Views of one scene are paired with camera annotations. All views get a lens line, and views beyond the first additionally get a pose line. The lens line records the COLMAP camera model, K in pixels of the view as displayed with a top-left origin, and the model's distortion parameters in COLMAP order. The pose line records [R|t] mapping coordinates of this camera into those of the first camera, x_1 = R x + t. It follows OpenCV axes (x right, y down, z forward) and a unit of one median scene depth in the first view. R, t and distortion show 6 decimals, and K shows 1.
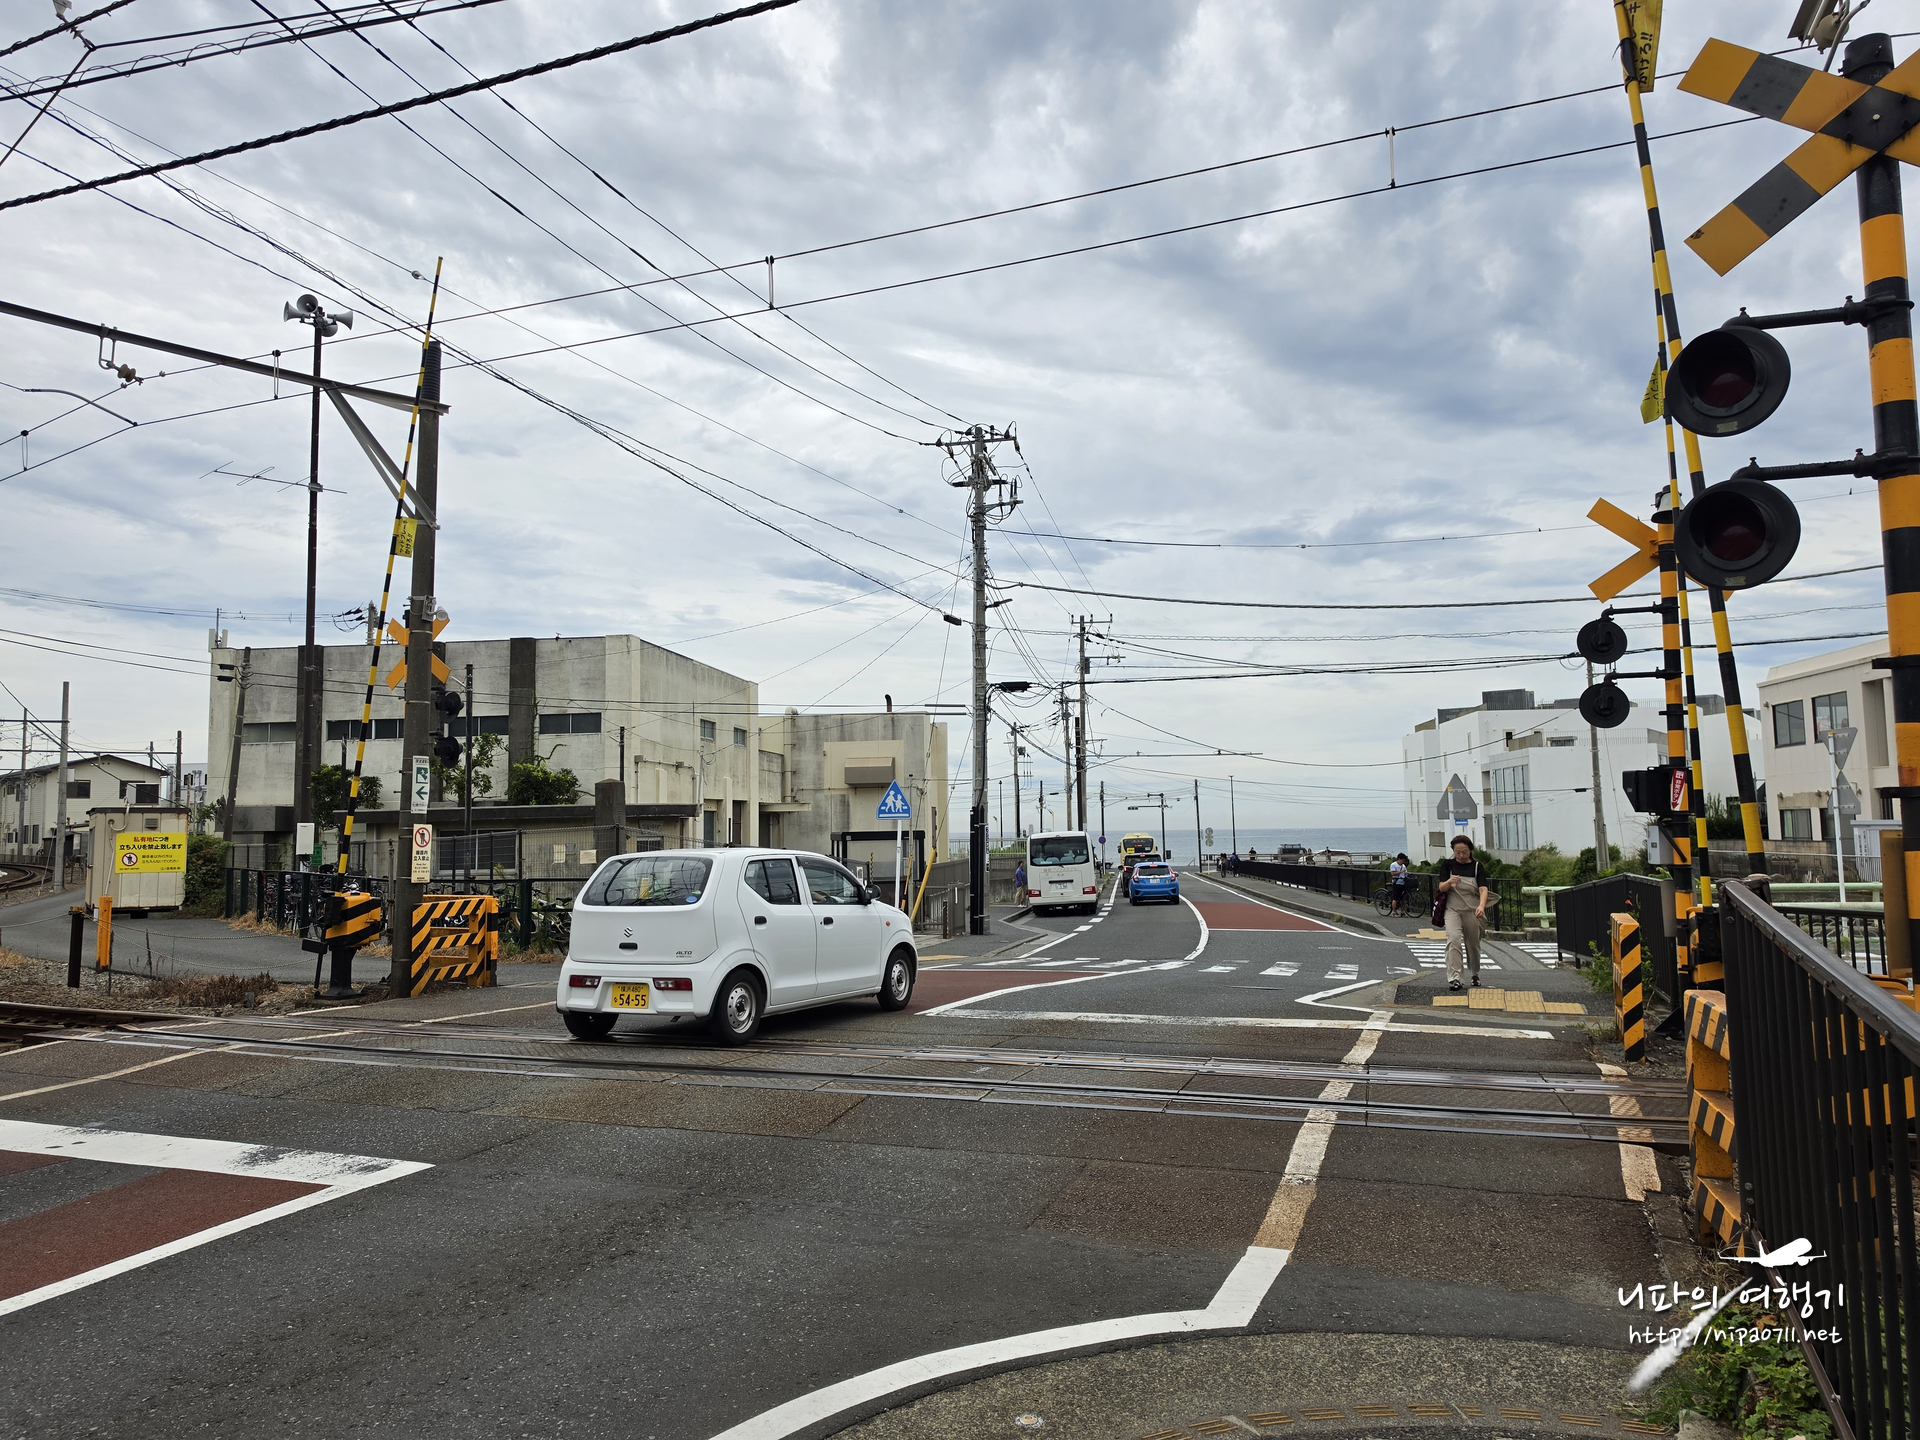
lens RADIAL K [[1322.1, 0, 958.9], [0, 1322.1, 702.2], [0, 0, 1]] dist [0.095816, -0.125835]
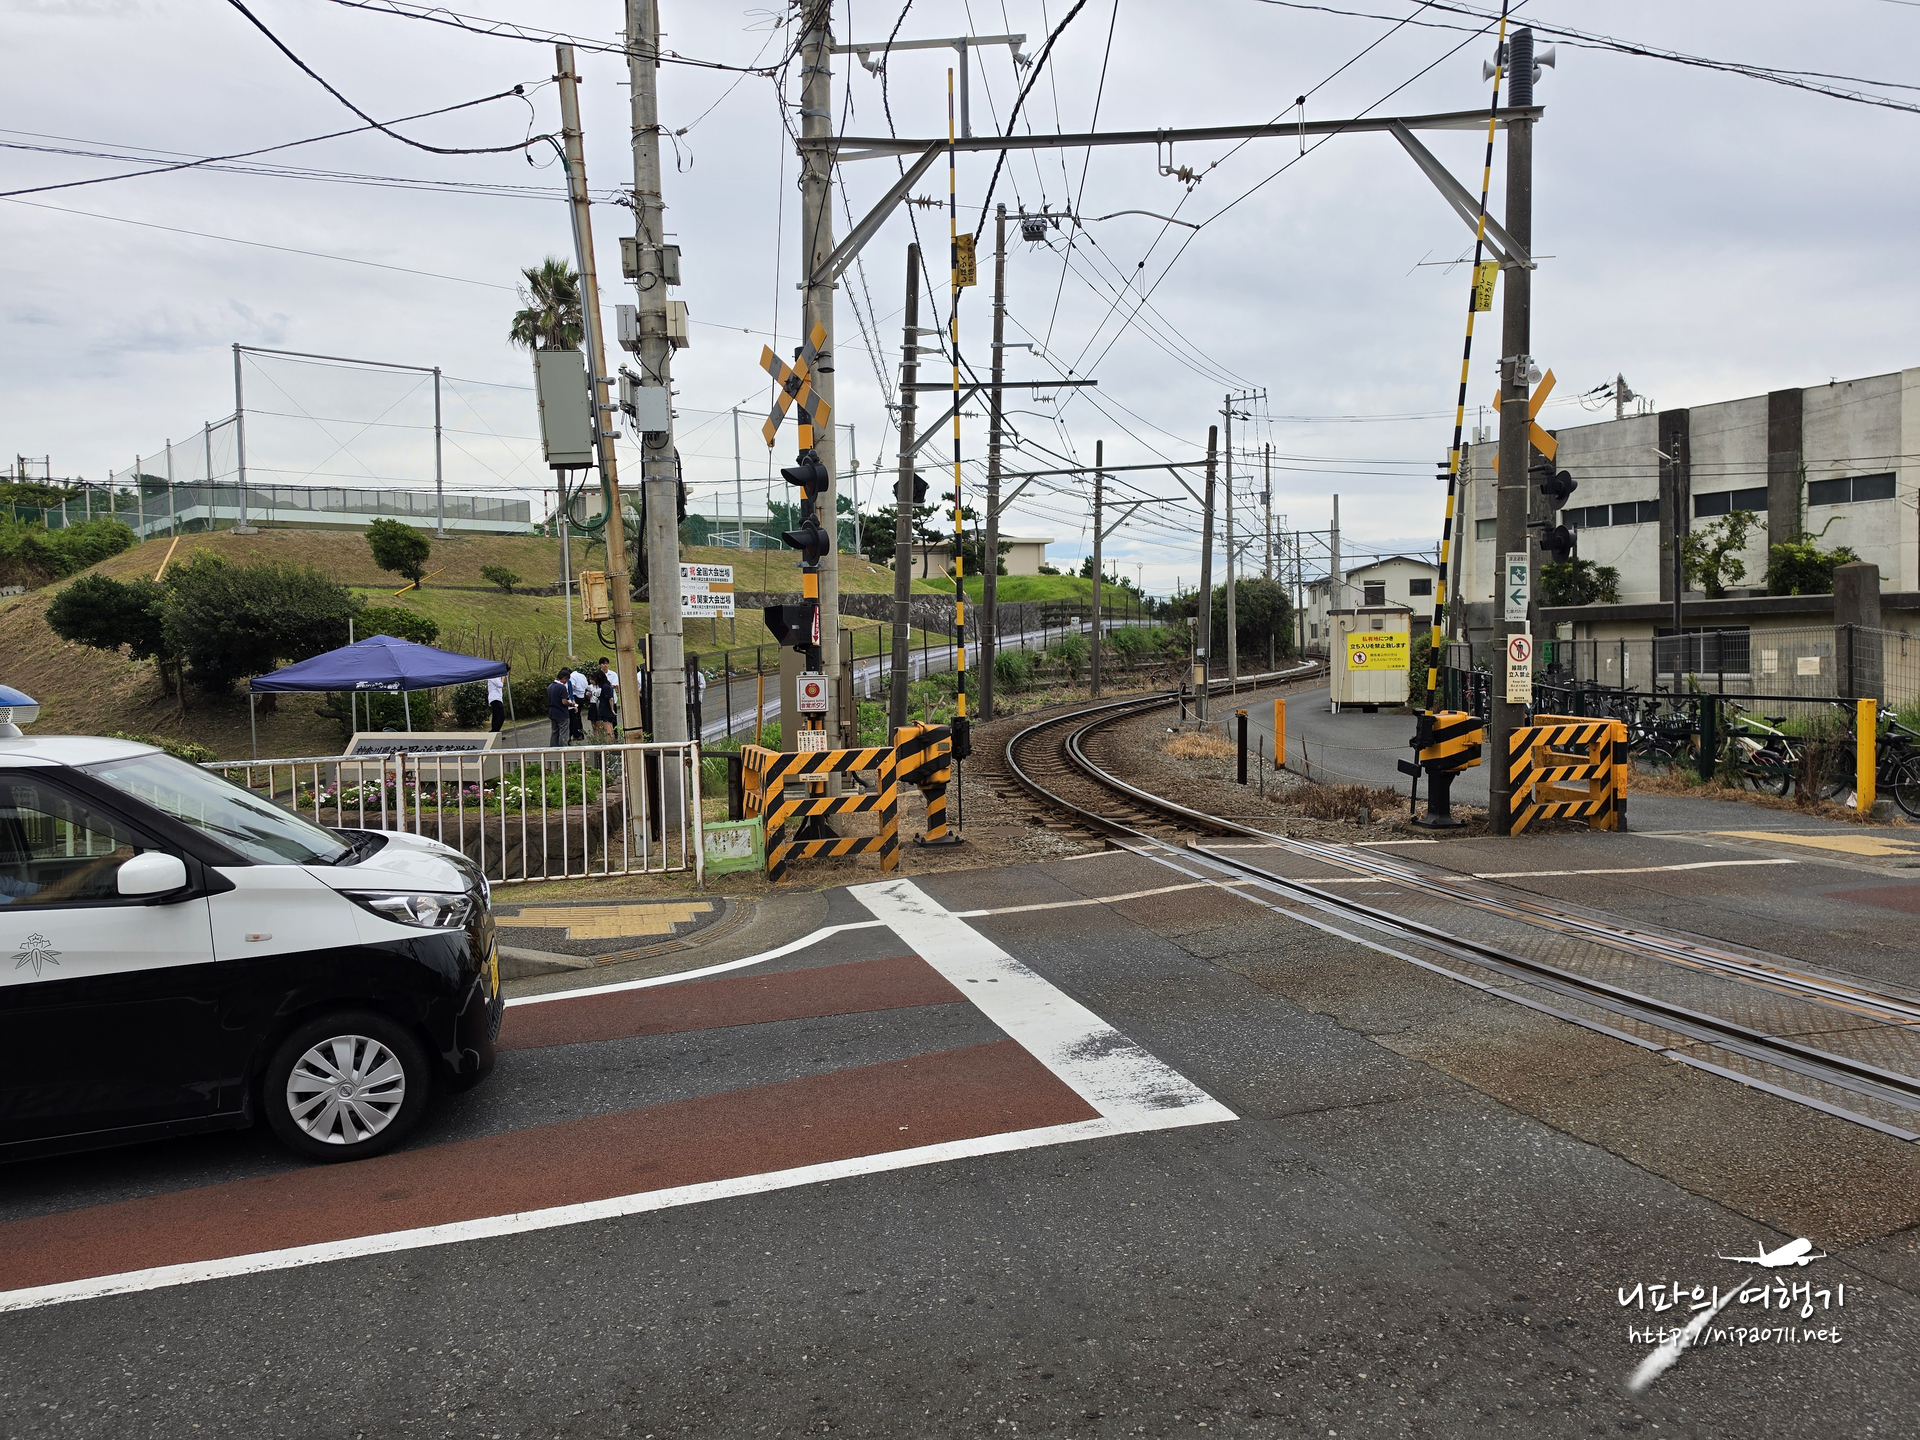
lens RADIAL K [[1322.1, 0, 958.9], [0, 1322.1, 702.2], [0, 0, 1]] dist [0.095816, -0.125835]
pose [[0.616801, 0.032480, -0.786449, 0.021799], [0.091515, 0.989413, 0.112637, 0.003155], [0.781781, -0.141447, 0.607298, 0.101986]]
